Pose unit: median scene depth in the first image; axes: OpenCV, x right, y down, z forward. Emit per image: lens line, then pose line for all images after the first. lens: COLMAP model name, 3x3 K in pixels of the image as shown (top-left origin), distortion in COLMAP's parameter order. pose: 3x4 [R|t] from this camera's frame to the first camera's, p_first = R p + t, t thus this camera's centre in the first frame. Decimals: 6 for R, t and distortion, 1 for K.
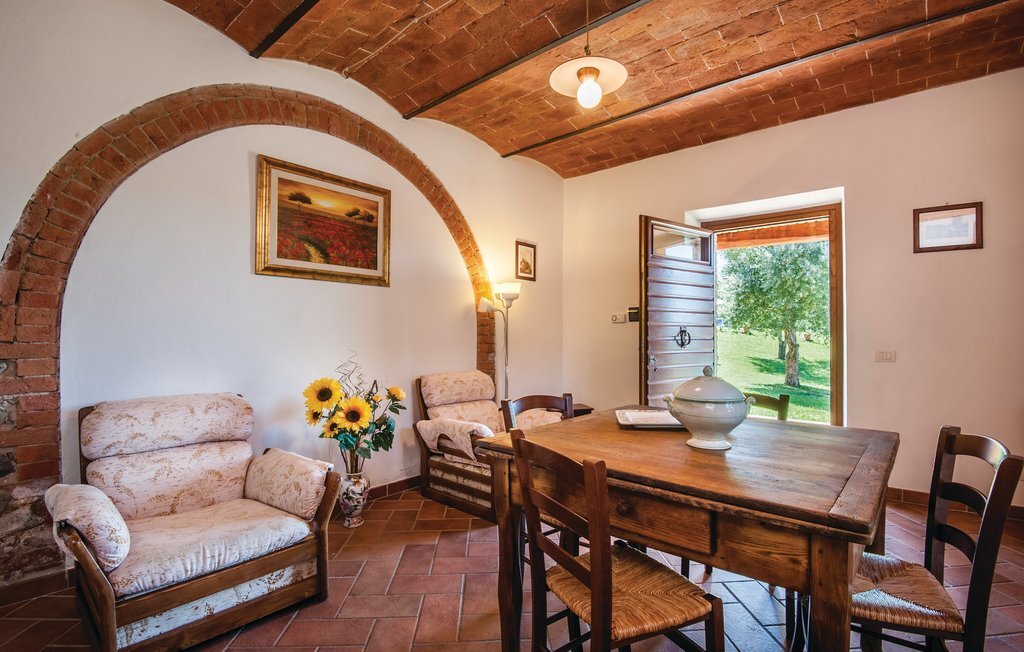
lens RADIAL K [[481.9, 0, 504.4], [0, 481.9, 329.9], [0, 0, 1]] dist [-0.000545, -0.000270]
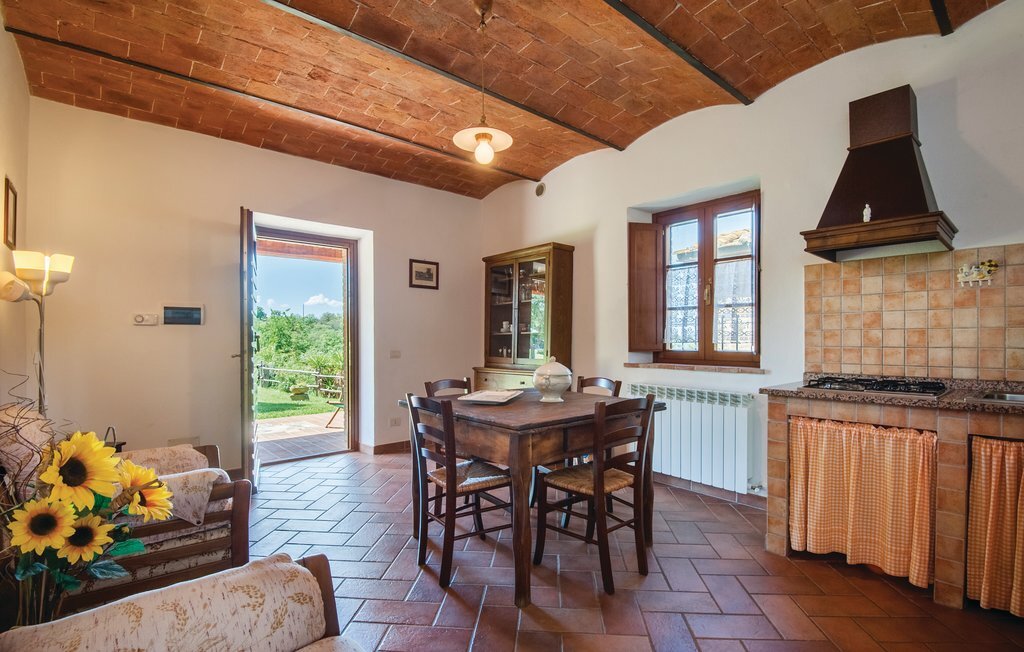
lens RADIAL K [[492.6, 0, 512.3], [0, 492.6, 339.3], [0, 0, 1]] dist [-0.003261, -0.001150]
pose [[0.134117, -0.004528, 0.990955, -0.625974], [-0.007067, 0.999960, 0.005526, -0.001813], [-0.990940, -0.007745, 0.134080, 0.421702]]
